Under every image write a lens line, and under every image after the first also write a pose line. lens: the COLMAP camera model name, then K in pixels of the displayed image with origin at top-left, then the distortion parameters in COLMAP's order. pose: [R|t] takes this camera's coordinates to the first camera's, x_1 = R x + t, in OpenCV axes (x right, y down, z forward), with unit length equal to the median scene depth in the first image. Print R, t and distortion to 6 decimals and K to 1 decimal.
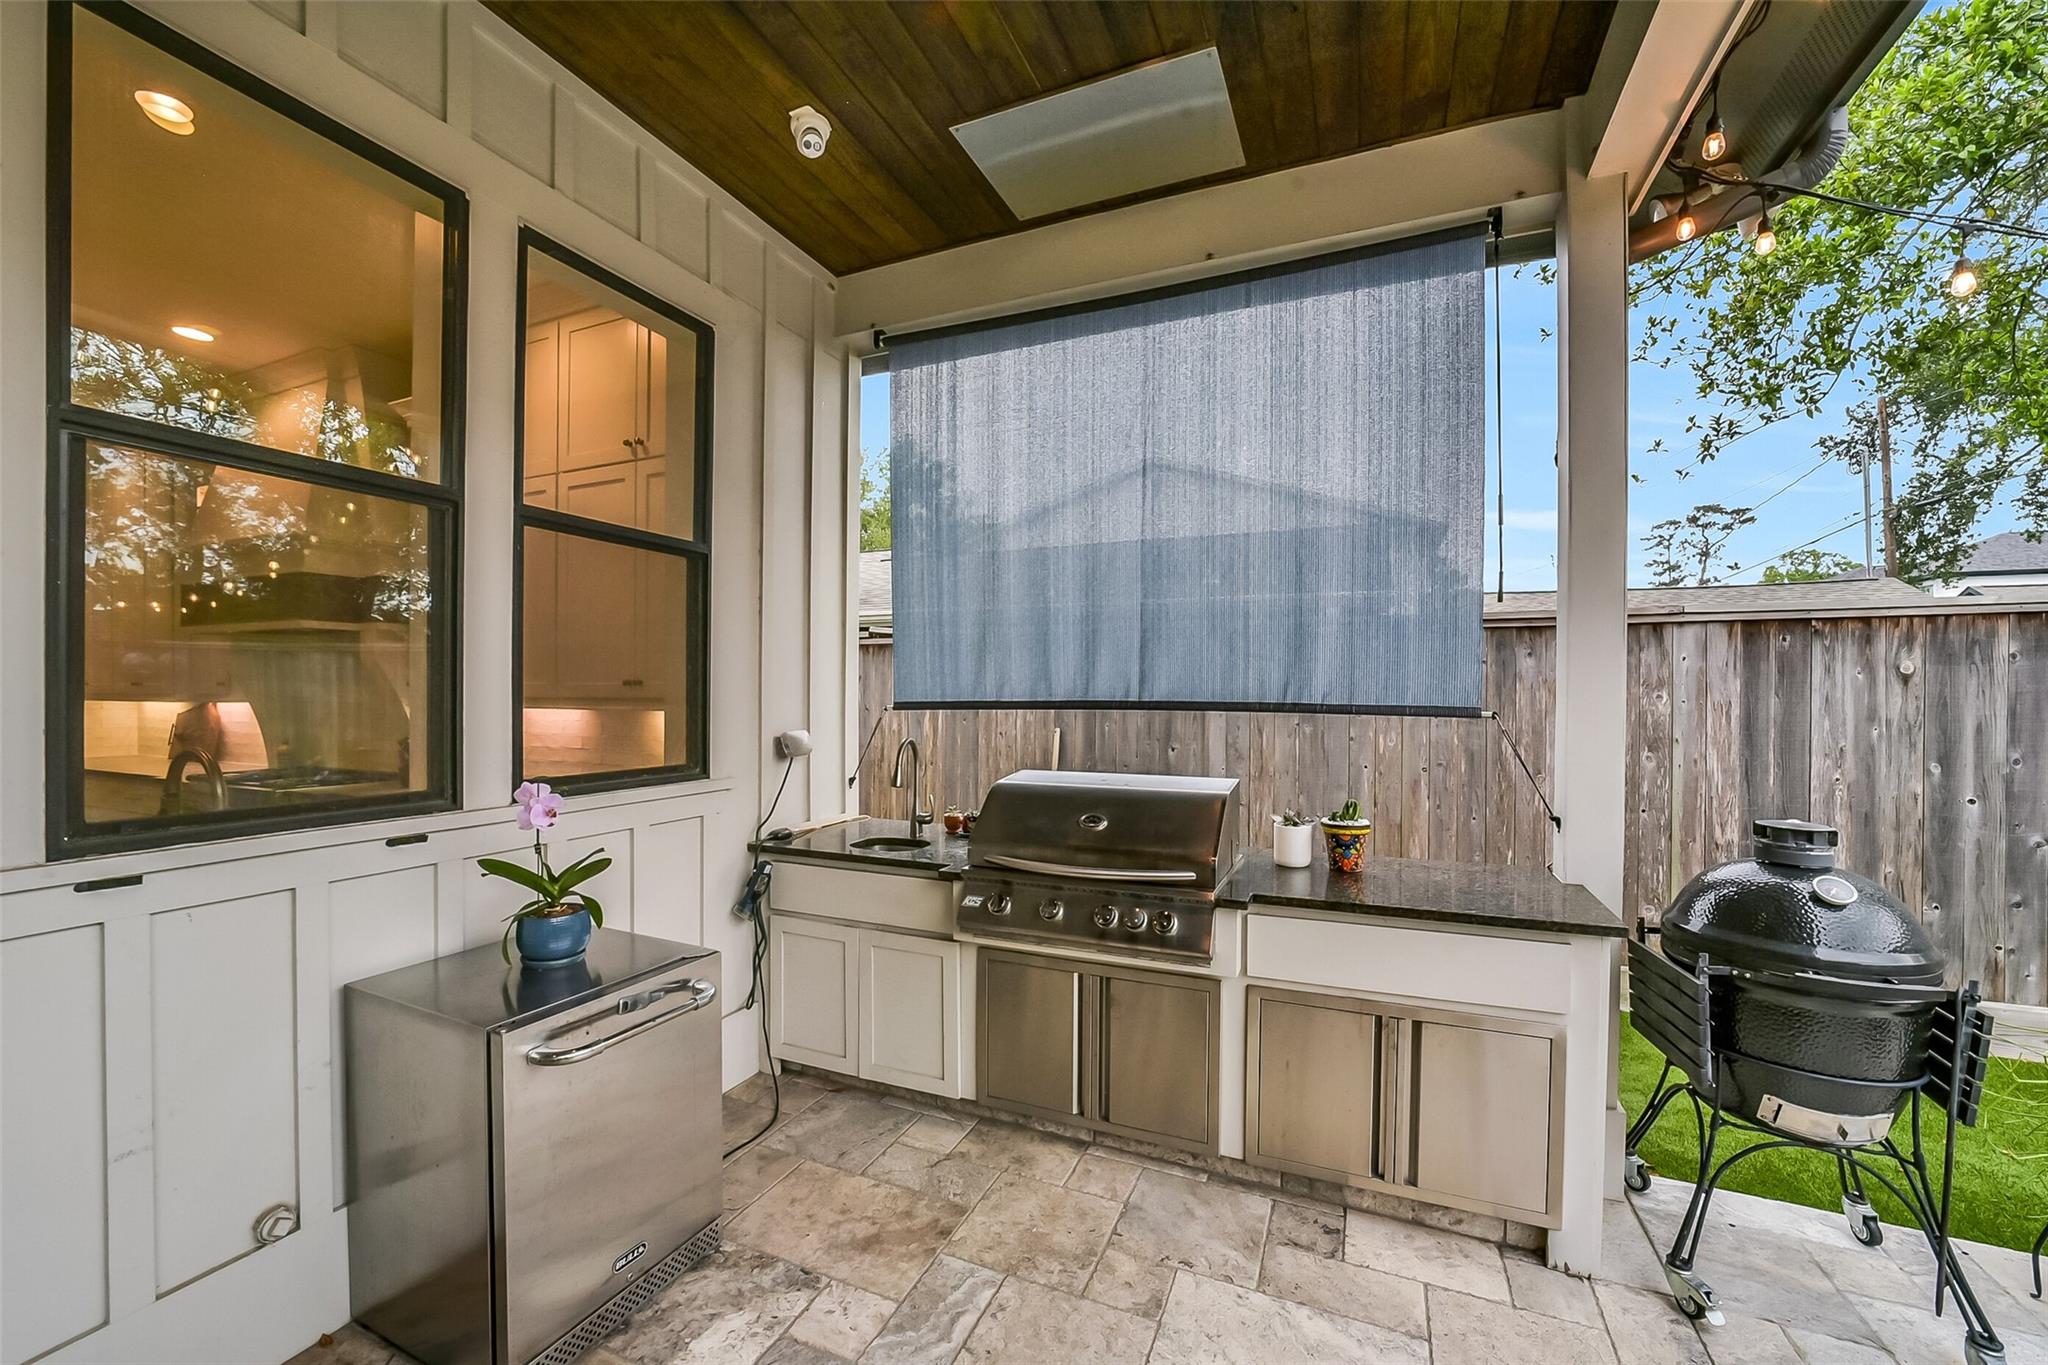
lens RADIAL K [[809.2, 0, 1024.7], [0, 809.2, 695.2], [0, 0, 1]] dist [-0.030252, 0.006688]
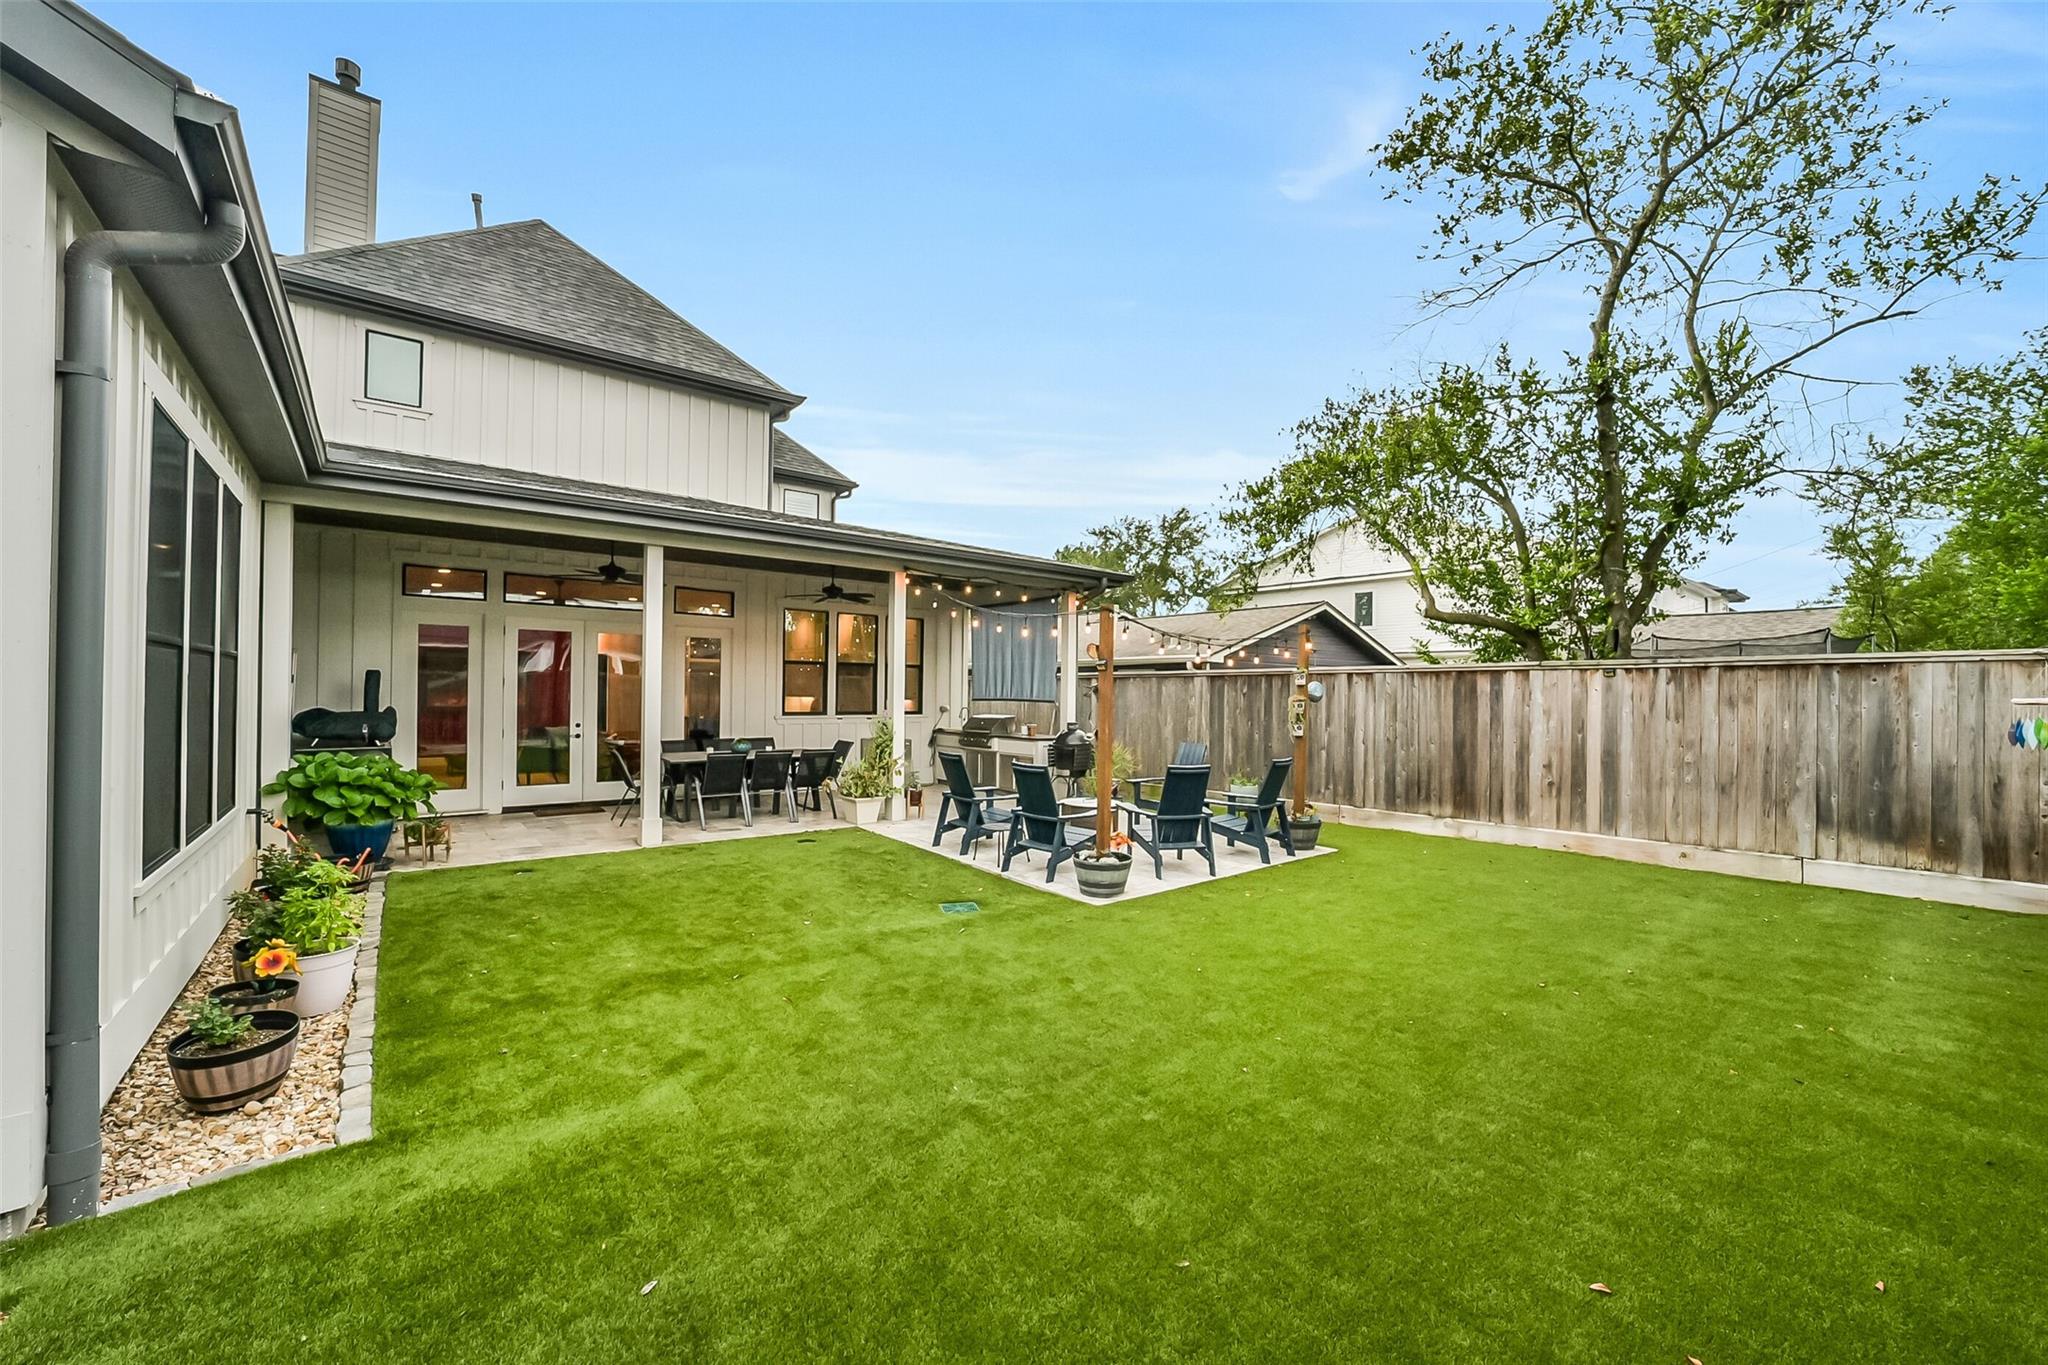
lens RADIAL K [[809.2, 0, 1028.6], [0, 809.2, 684.5], [0, 0, 1]] dist [-0.030252, 0.006688]
pose [[0.892430, 0.004281, -0.451165, 2.450405], [-0.010405, 0.999884, -0.011095, -0.025657], [0.451065, 0.014596, 0.892372, -3.136600]]
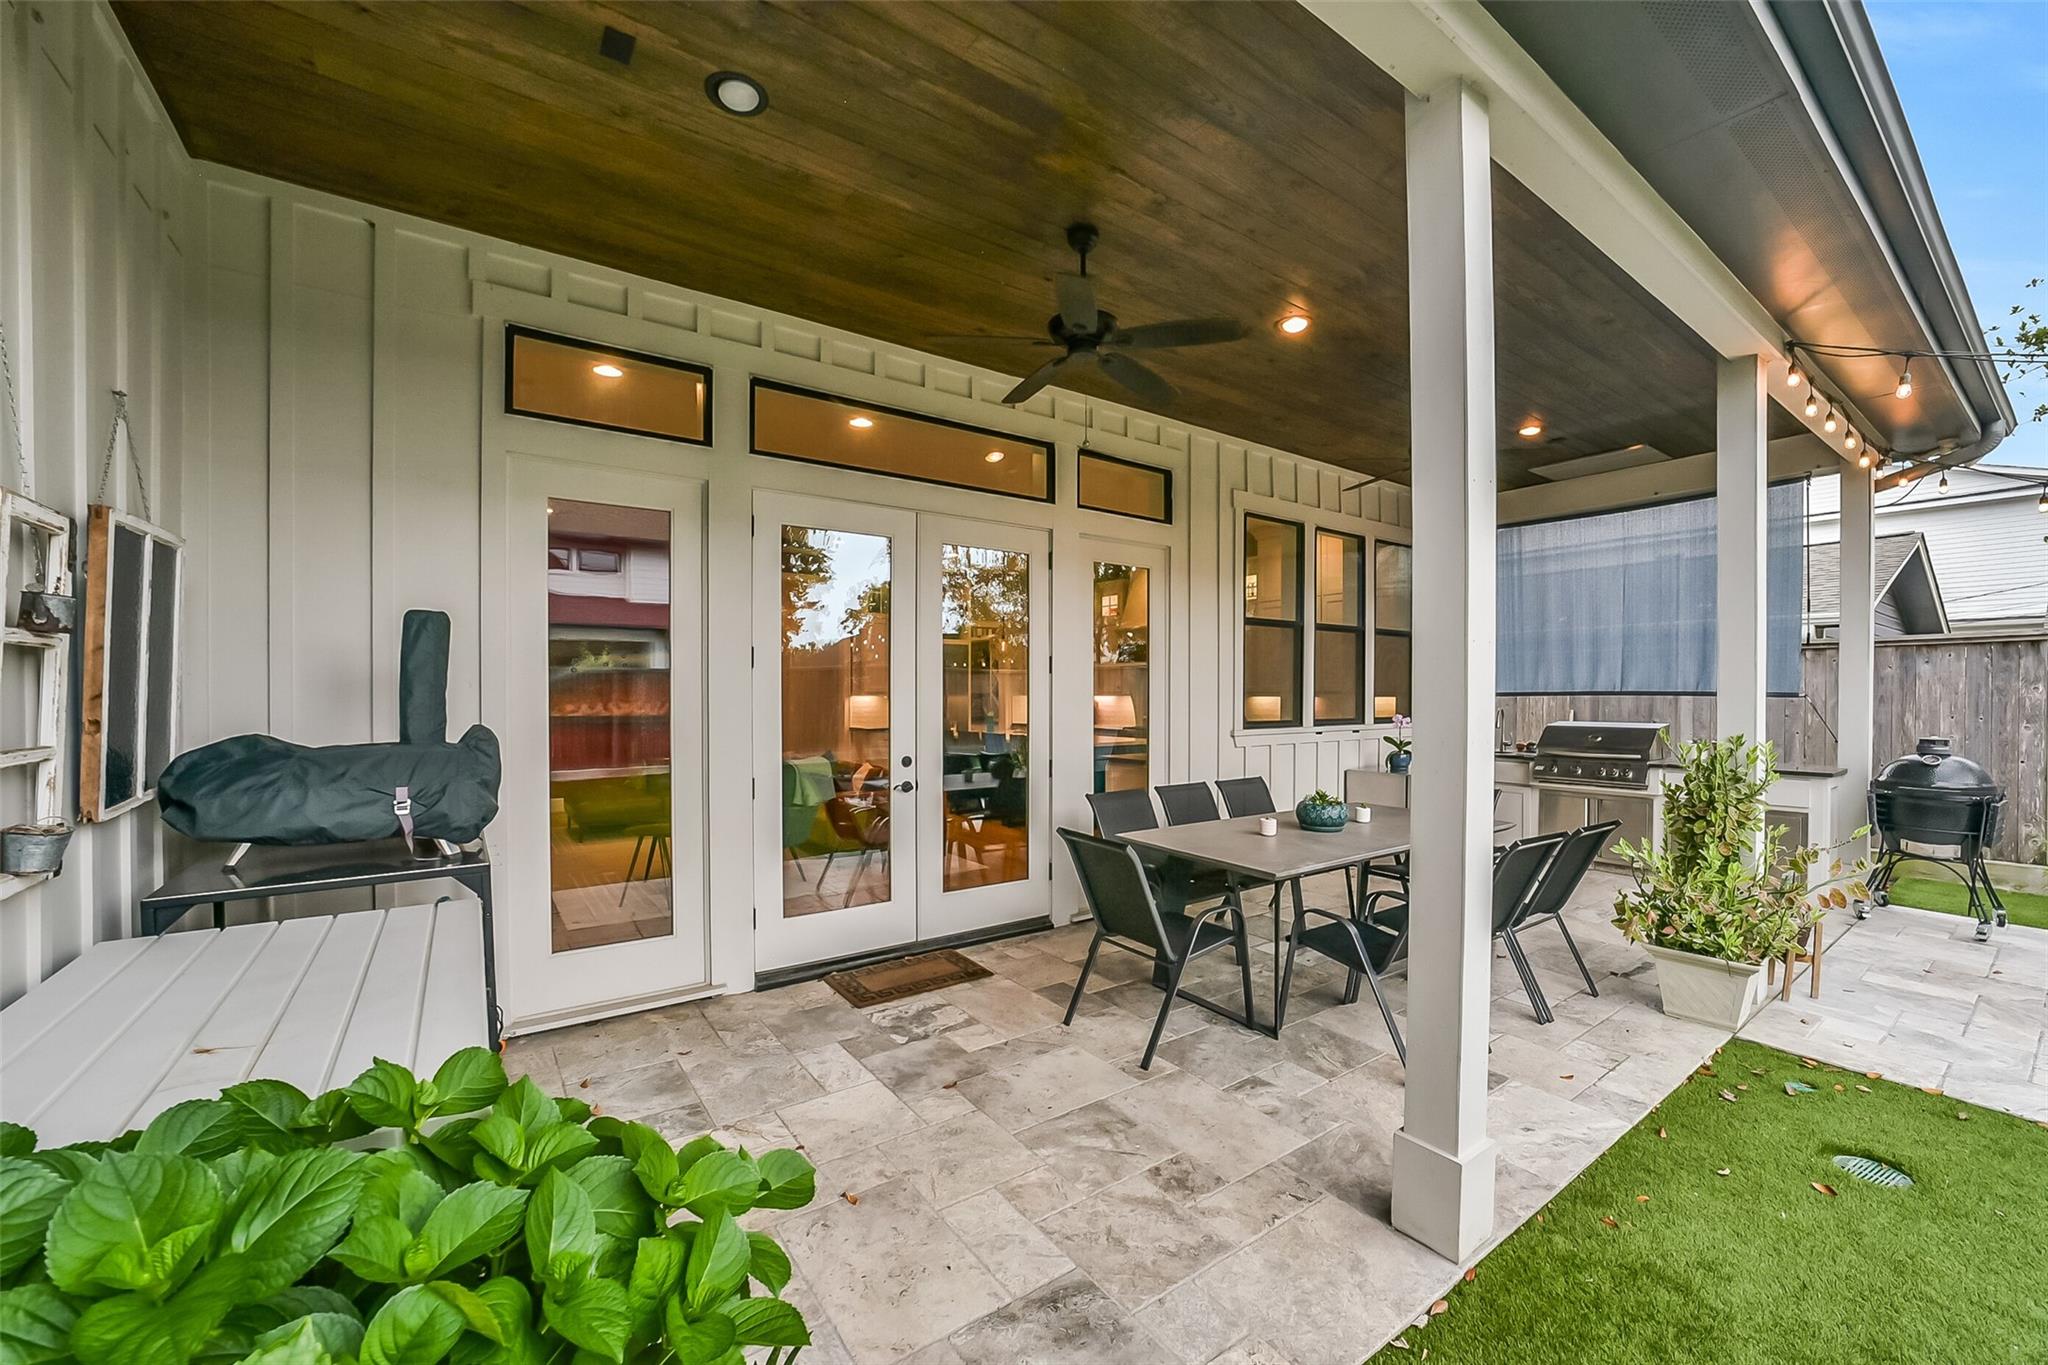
lens RADIAL K [[809.2, 0, 1028.6], [0, 809.2, 701.1], [0, 0, 1]] dist [-0.030252, 0.006688]
pose [[0.857230, 0.000083, -0.514934, -0.141854], [0.003194, 0.999980, 0.005478, 0.019130], [0.514924, -0.006340, 0.857212, -1.959362]]
